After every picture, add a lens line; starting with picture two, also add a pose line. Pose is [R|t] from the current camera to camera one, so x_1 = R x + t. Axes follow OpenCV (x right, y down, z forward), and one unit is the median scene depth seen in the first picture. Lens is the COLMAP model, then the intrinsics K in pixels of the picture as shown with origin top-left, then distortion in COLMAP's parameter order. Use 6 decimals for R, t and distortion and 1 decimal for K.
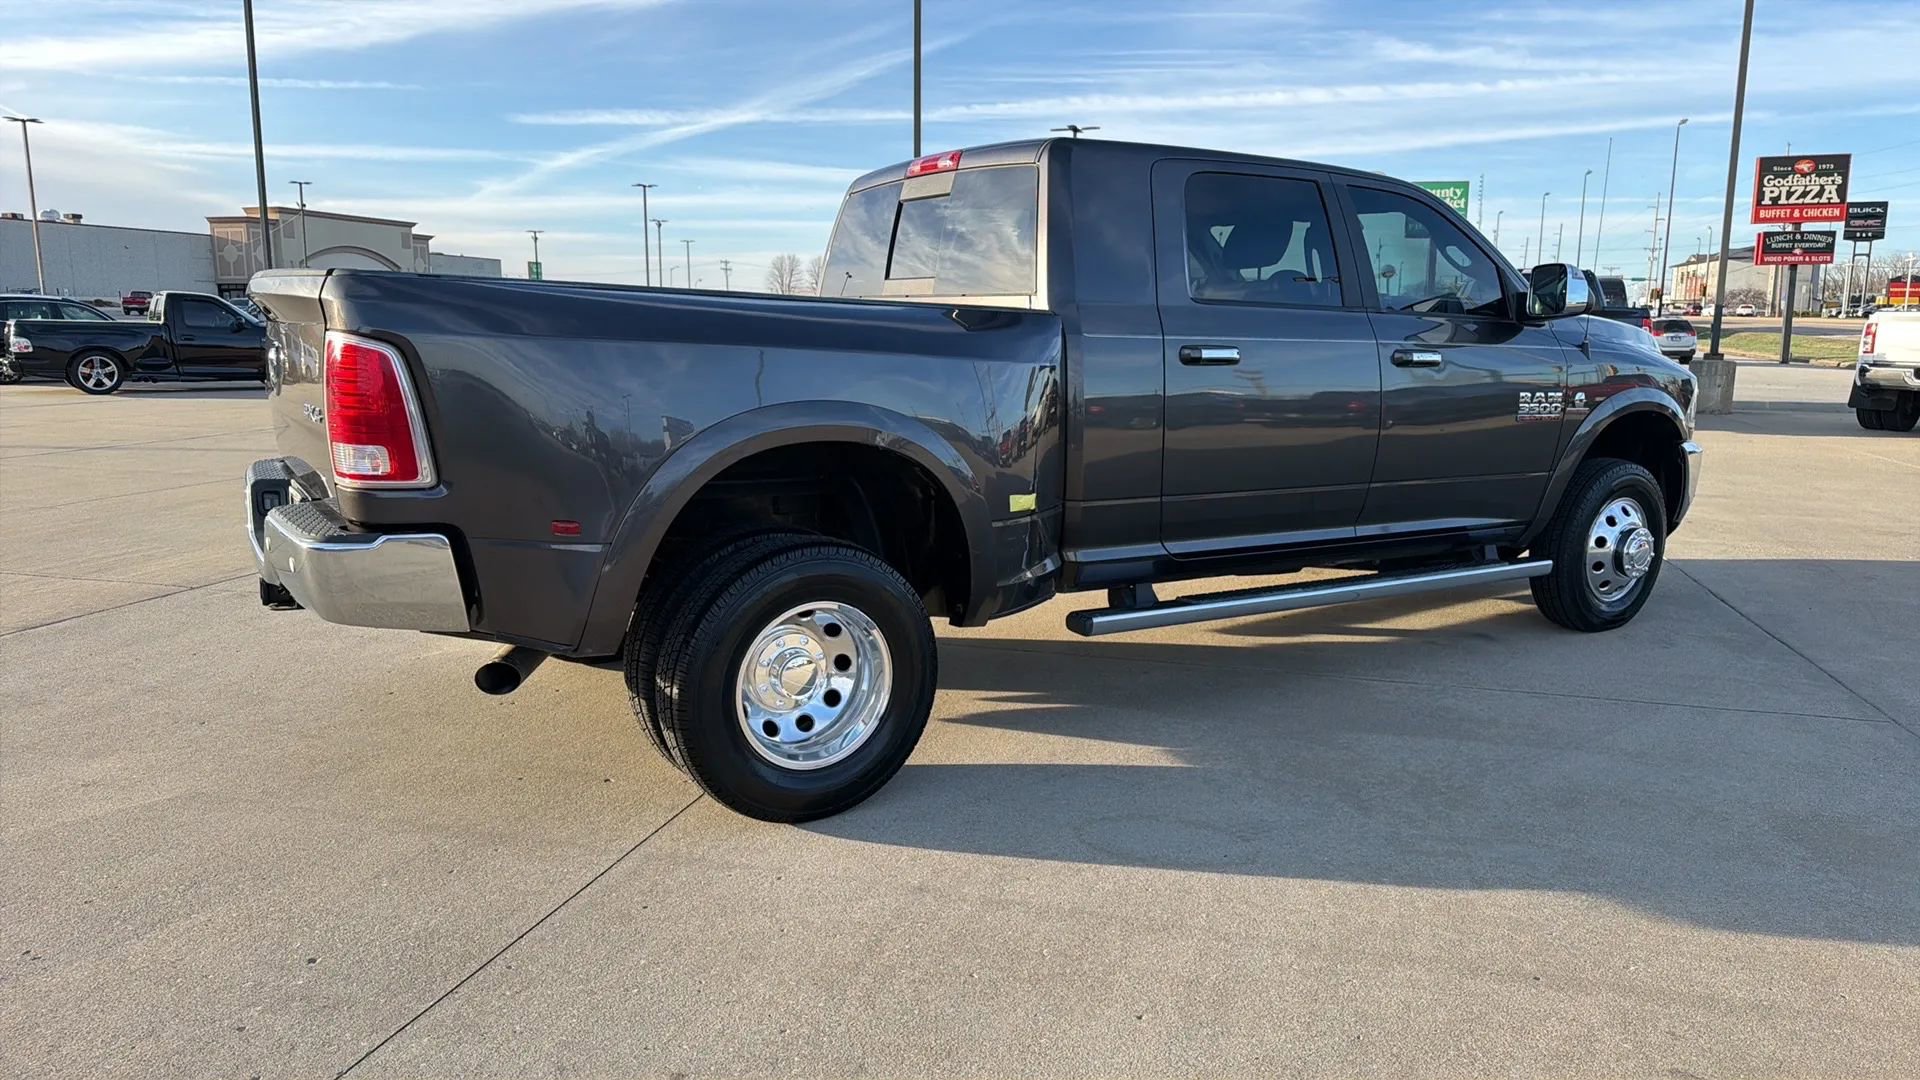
lens RADIAL K [[1313.1, 0, 960.0], [0, 1313.1, 540.0], [0, 0, 1]] dist [0.041453, -0.056289]
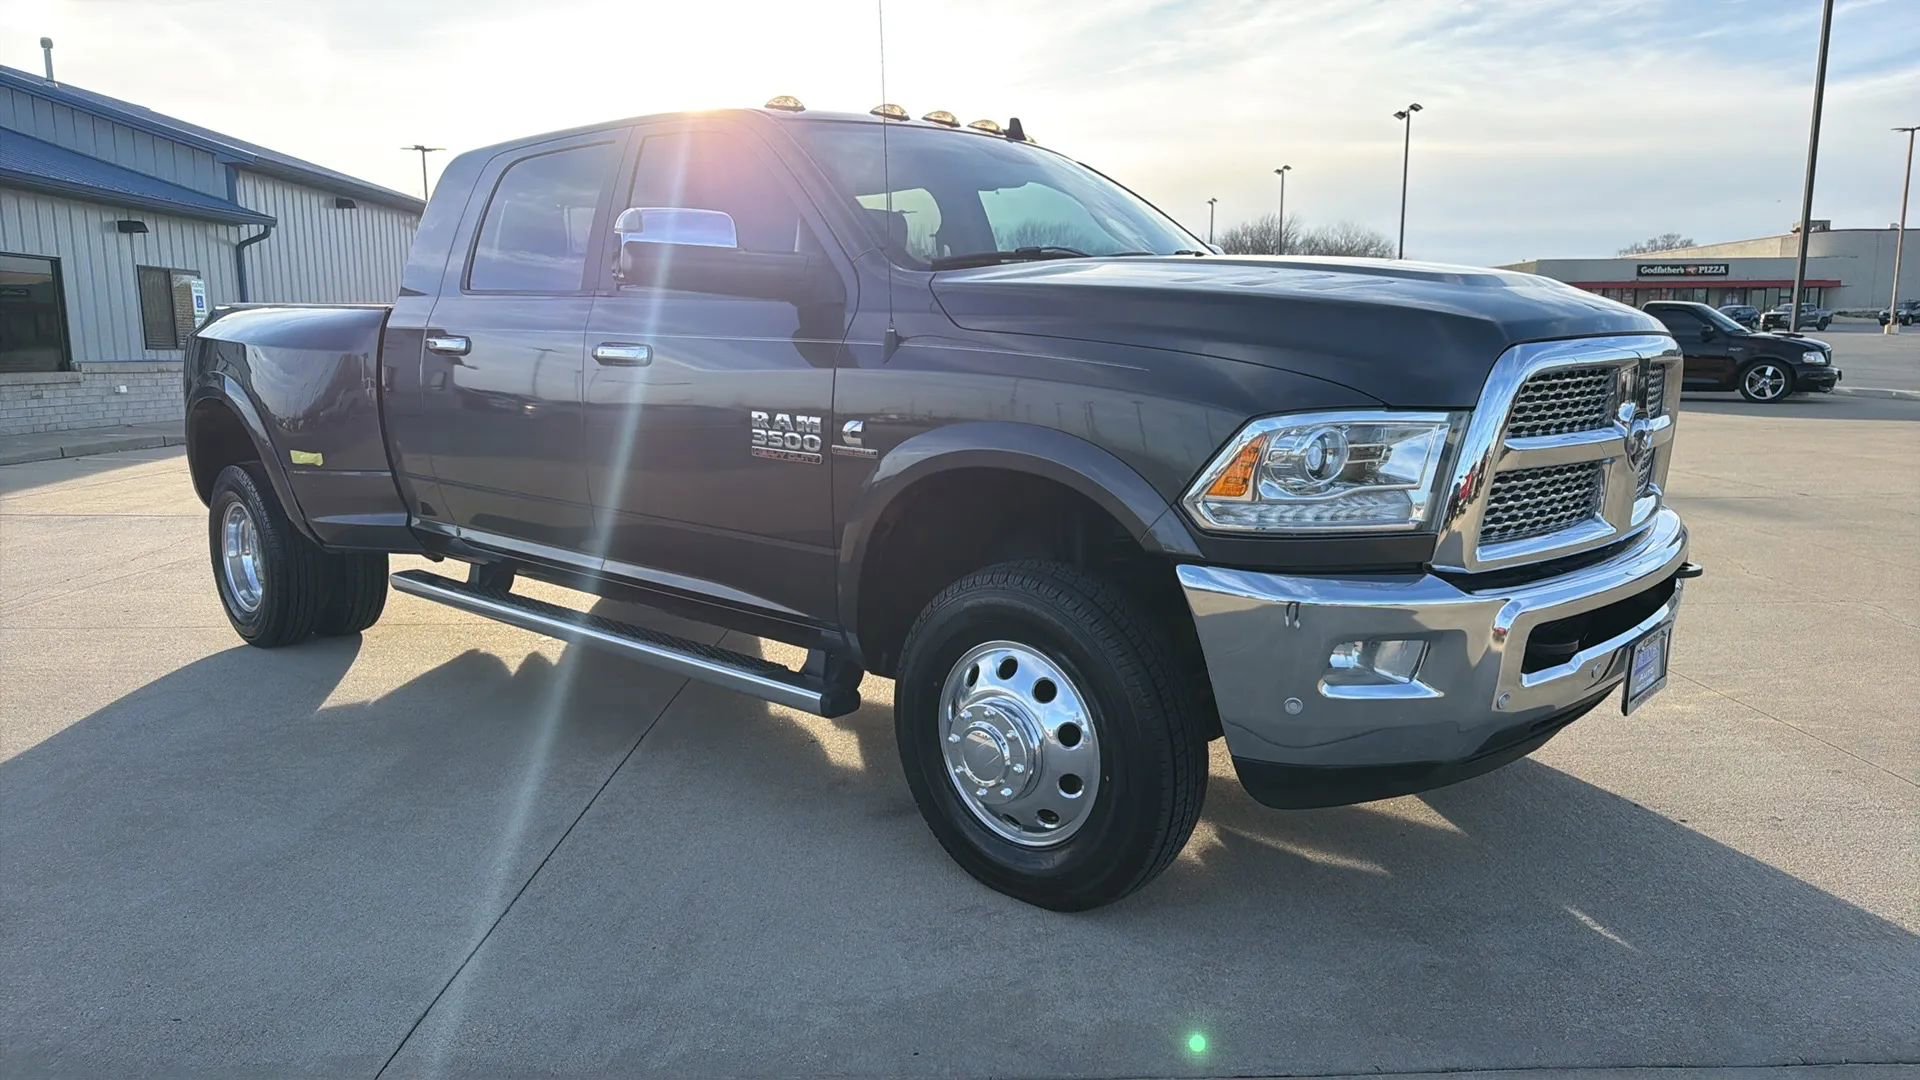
lens RADIAL K [[1324.1, 0, 954.3], [0, 1324.1, 544.4], [0, 0, 1]] dist [0.054143, -0.065045]
pose [[0.245456, 0.139881, -0.959262, 1.038782], [-0.149355, 0.983177, 0.105152, -0.125525], [0.957833, 0.117460, 0.262219, 0.896763]]
